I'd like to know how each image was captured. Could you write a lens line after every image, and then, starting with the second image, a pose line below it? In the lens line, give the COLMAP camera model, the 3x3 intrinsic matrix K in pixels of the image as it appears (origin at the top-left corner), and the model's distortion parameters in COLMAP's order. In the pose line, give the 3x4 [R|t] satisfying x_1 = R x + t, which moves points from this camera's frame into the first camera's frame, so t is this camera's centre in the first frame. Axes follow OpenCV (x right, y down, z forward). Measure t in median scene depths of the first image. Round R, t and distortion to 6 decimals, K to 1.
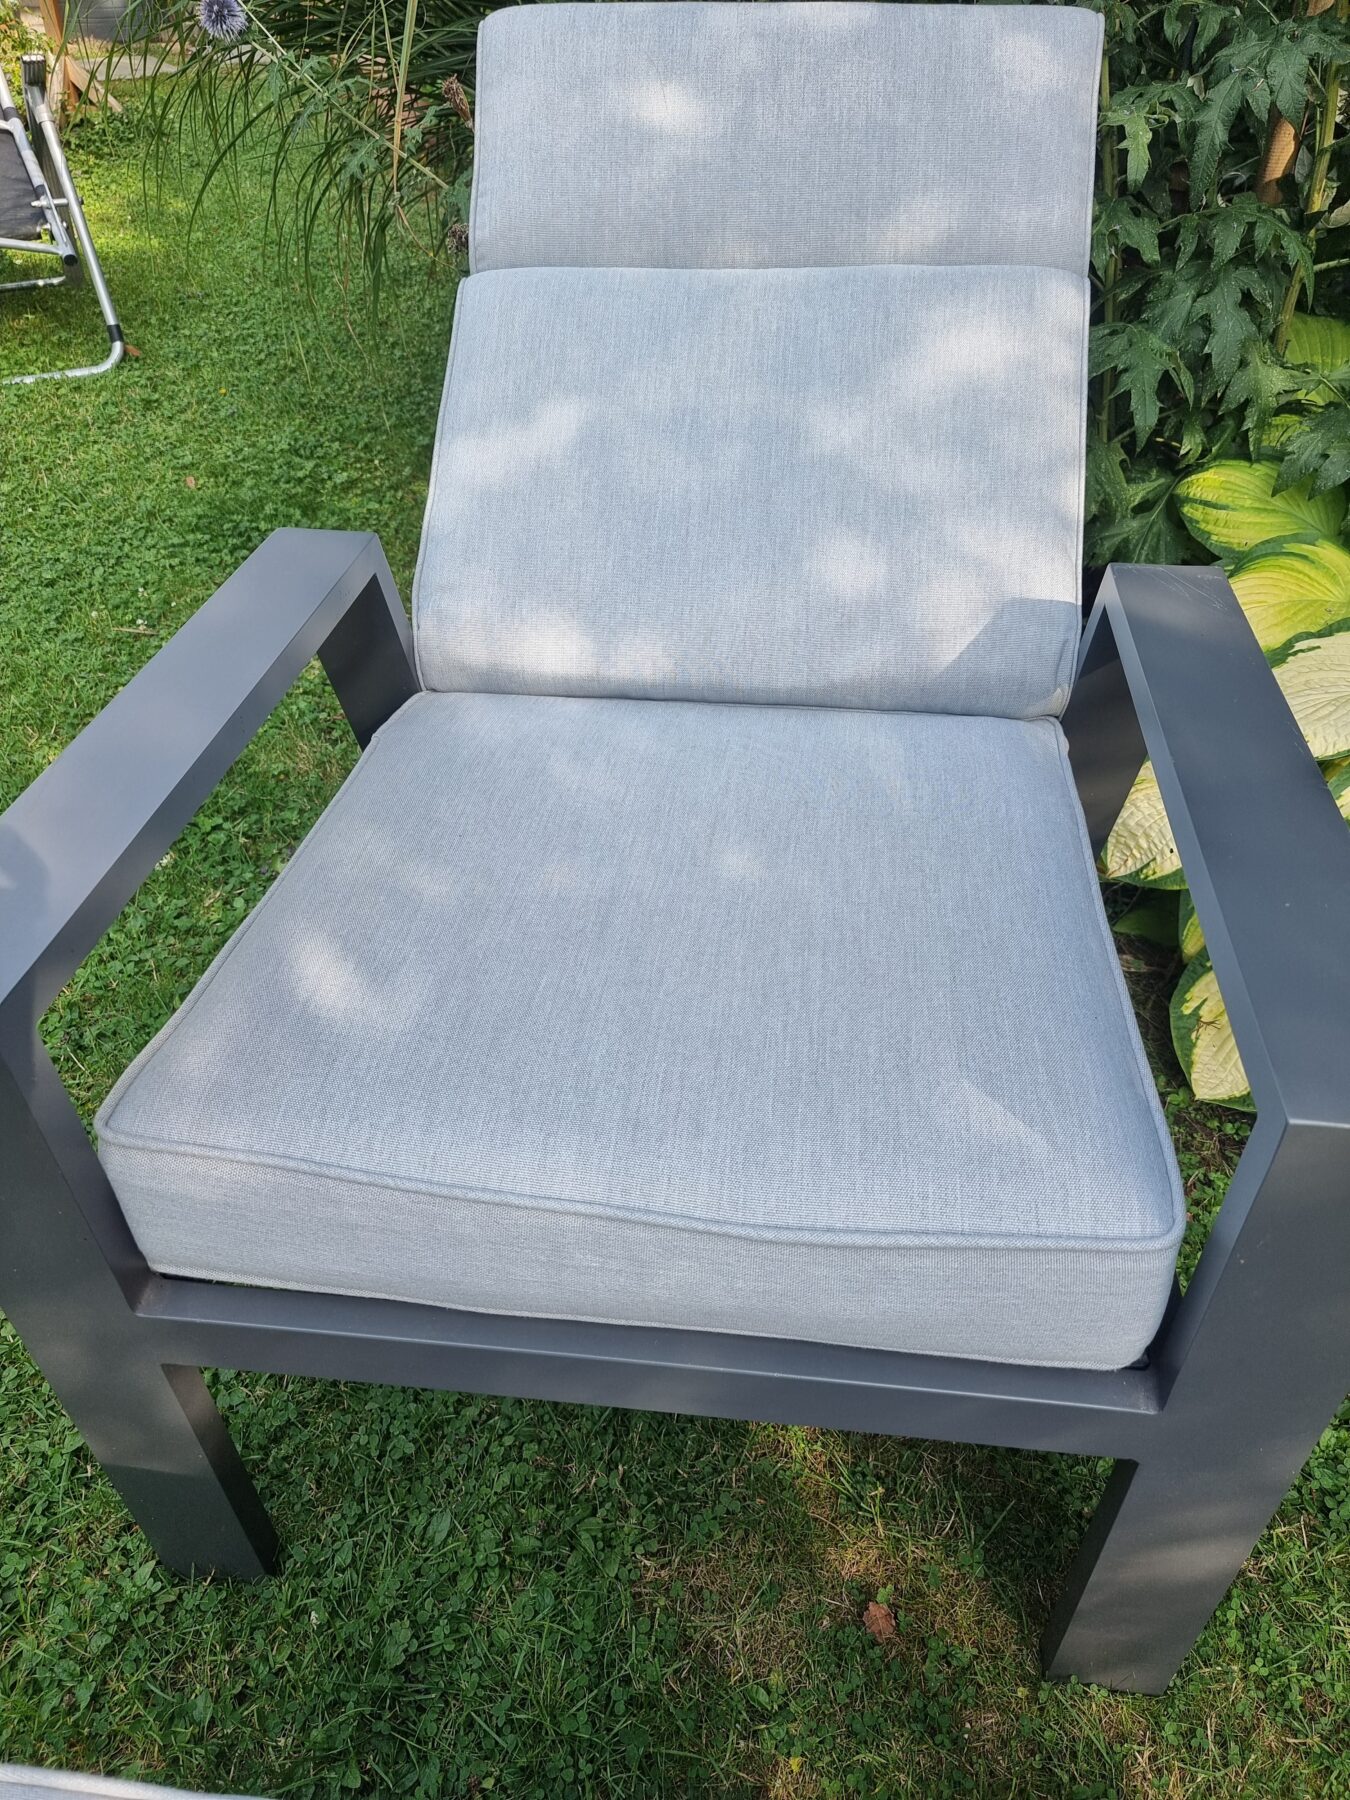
lens RADIAL K [[1277.2, 0, 678.9], [0, 1277.2, 895.8], [0, 0, 1]] dist [0.056452, -0.043452]
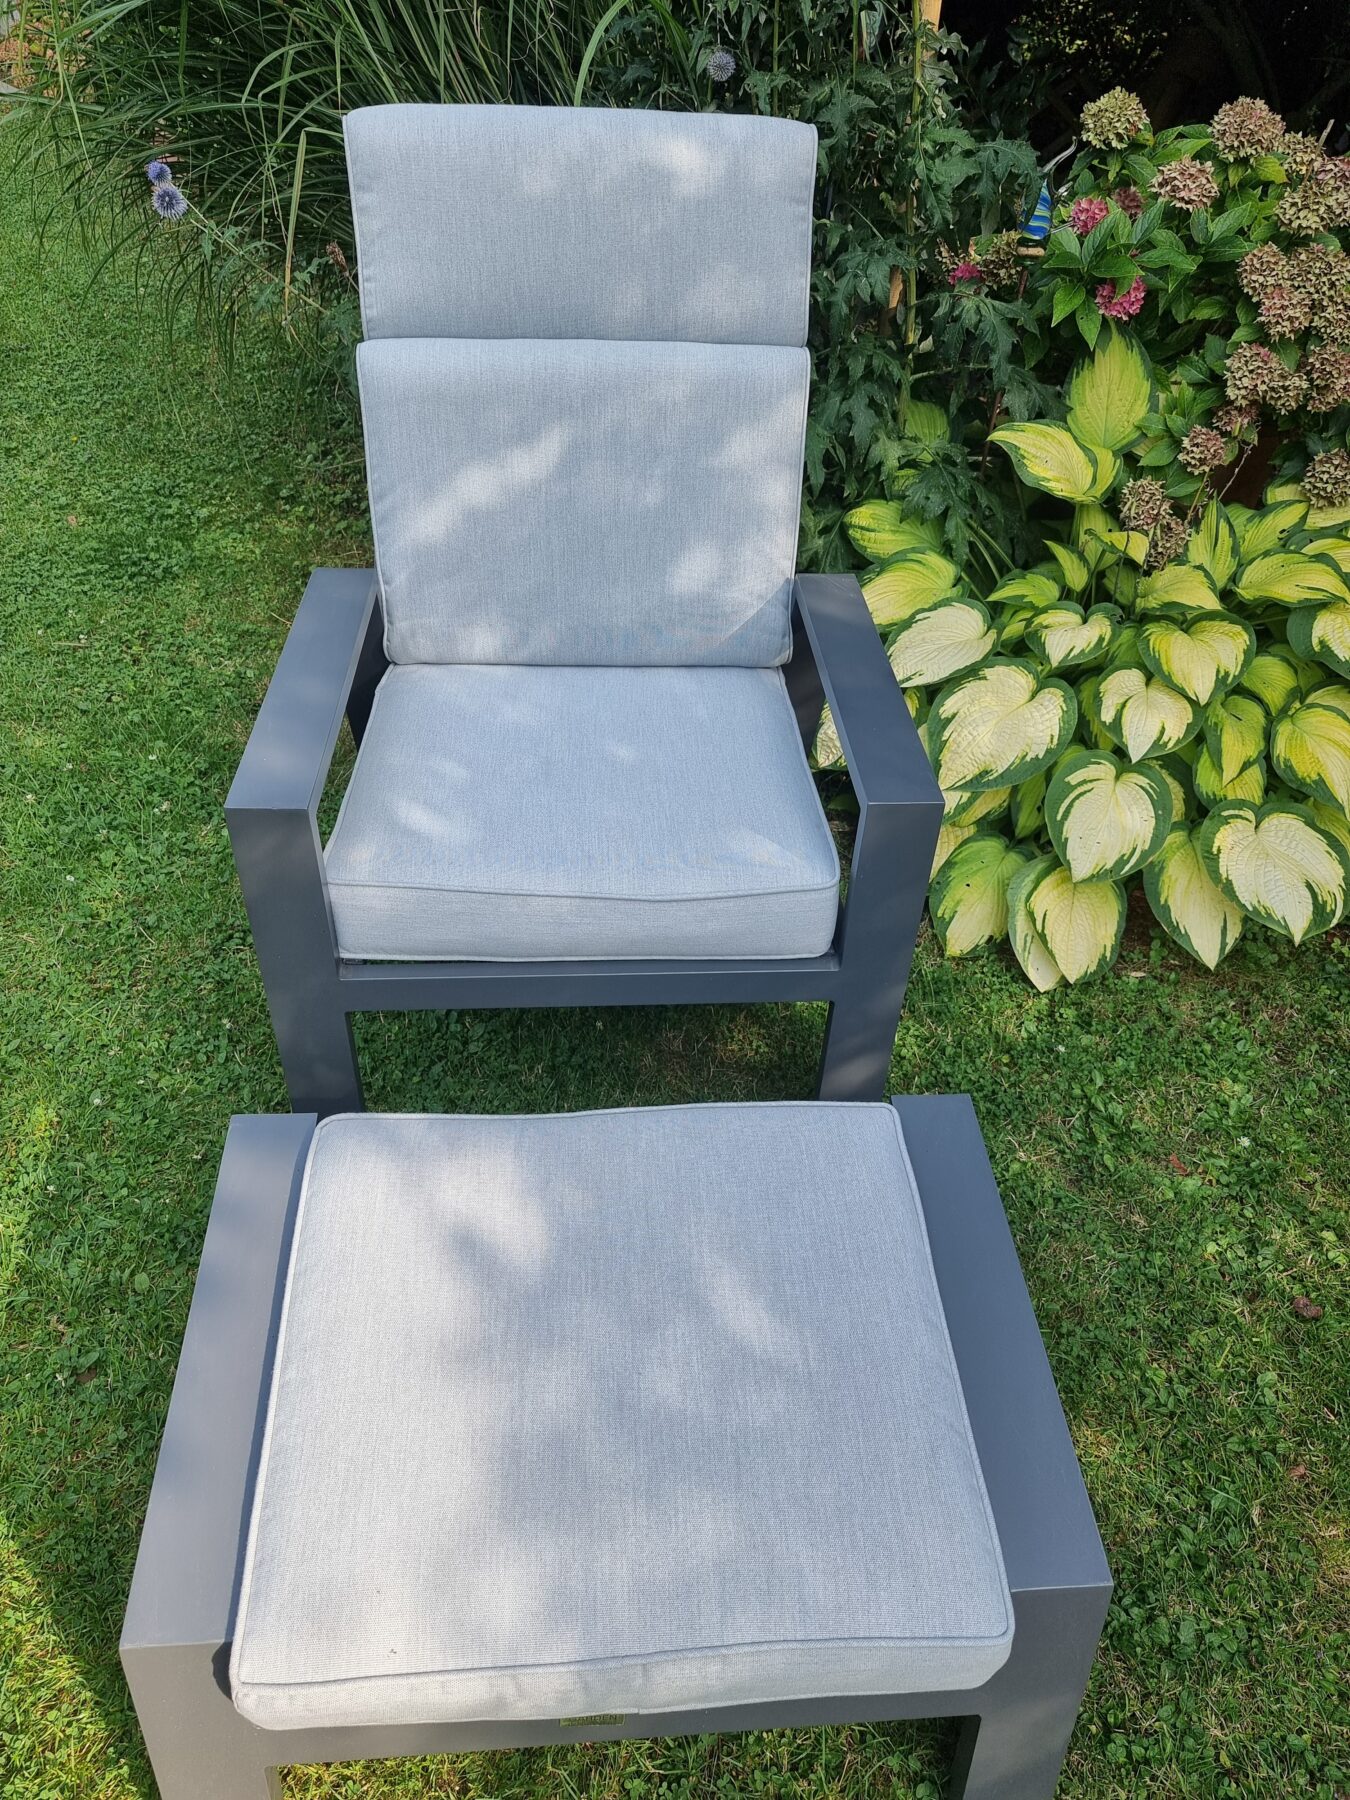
lens RADIAL K [[1277.2, 0, 673.1], [0, 1277.2, 899.0], [0, 0, 1]] dist [0.056452, -0.043452]
pose [[0.981231, -0.080495, 0.175233, -0.120767], [0.079954, 0.996747, 0.010156, 0.106550], [-0.175480, 0.004045, 0.984475, -0.477395]]
